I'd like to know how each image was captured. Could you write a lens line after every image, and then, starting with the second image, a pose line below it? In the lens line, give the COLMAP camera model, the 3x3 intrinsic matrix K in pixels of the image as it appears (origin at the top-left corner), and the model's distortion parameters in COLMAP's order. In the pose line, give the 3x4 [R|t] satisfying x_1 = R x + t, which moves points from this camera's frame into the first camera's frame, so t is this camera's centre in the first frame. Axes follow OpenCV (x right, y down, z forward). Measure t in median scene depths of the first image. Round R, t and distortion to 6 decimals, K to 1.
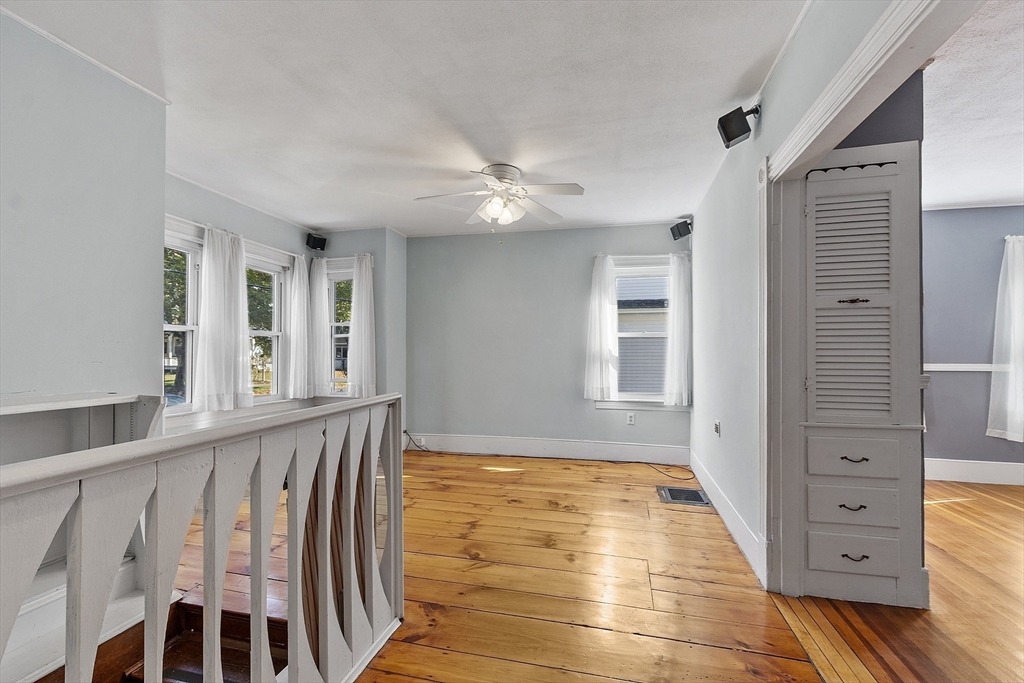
lens RADIAL K [[472.8, 0, 512.6], [0, 472.8, 351.4], [0, 0, 1]] dist [0.001283, 0.000303]
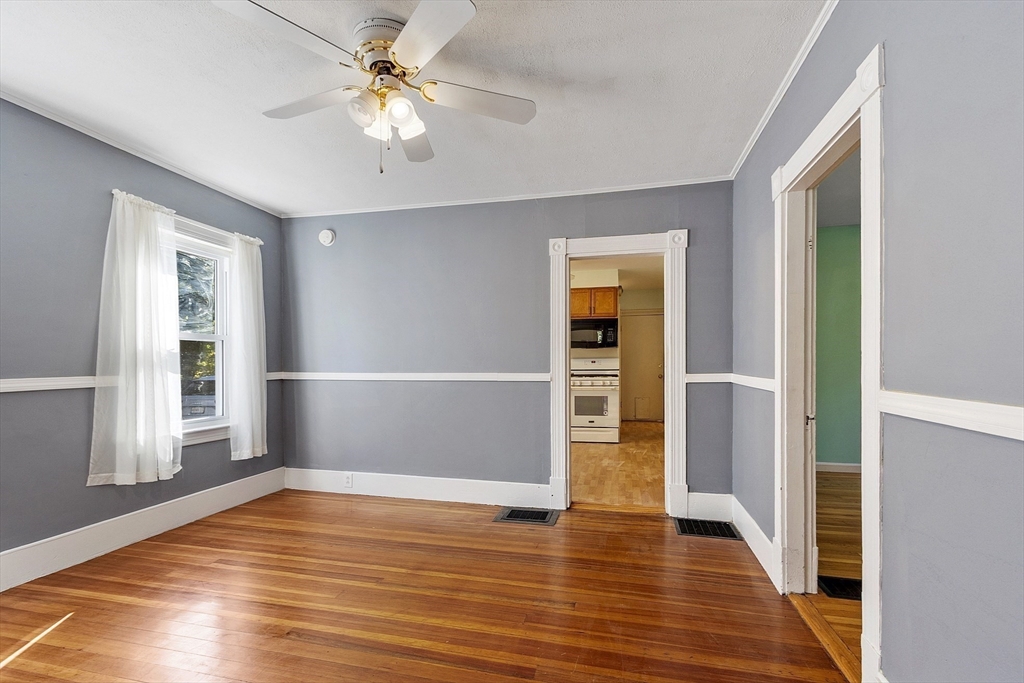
lens RADIAL K [[463.5, 0, 510.7], [0, 463.5, 359.3], [0, 0, 1]] dist [0.001084, -0.000237]
pose [[0.052474, -0.003381, 0.998617, 0.392839], [-0.000504, 0.999994, 0.003412, 0.000438], [-0.998622, -0.000682, 0.052472, 0.383417]]
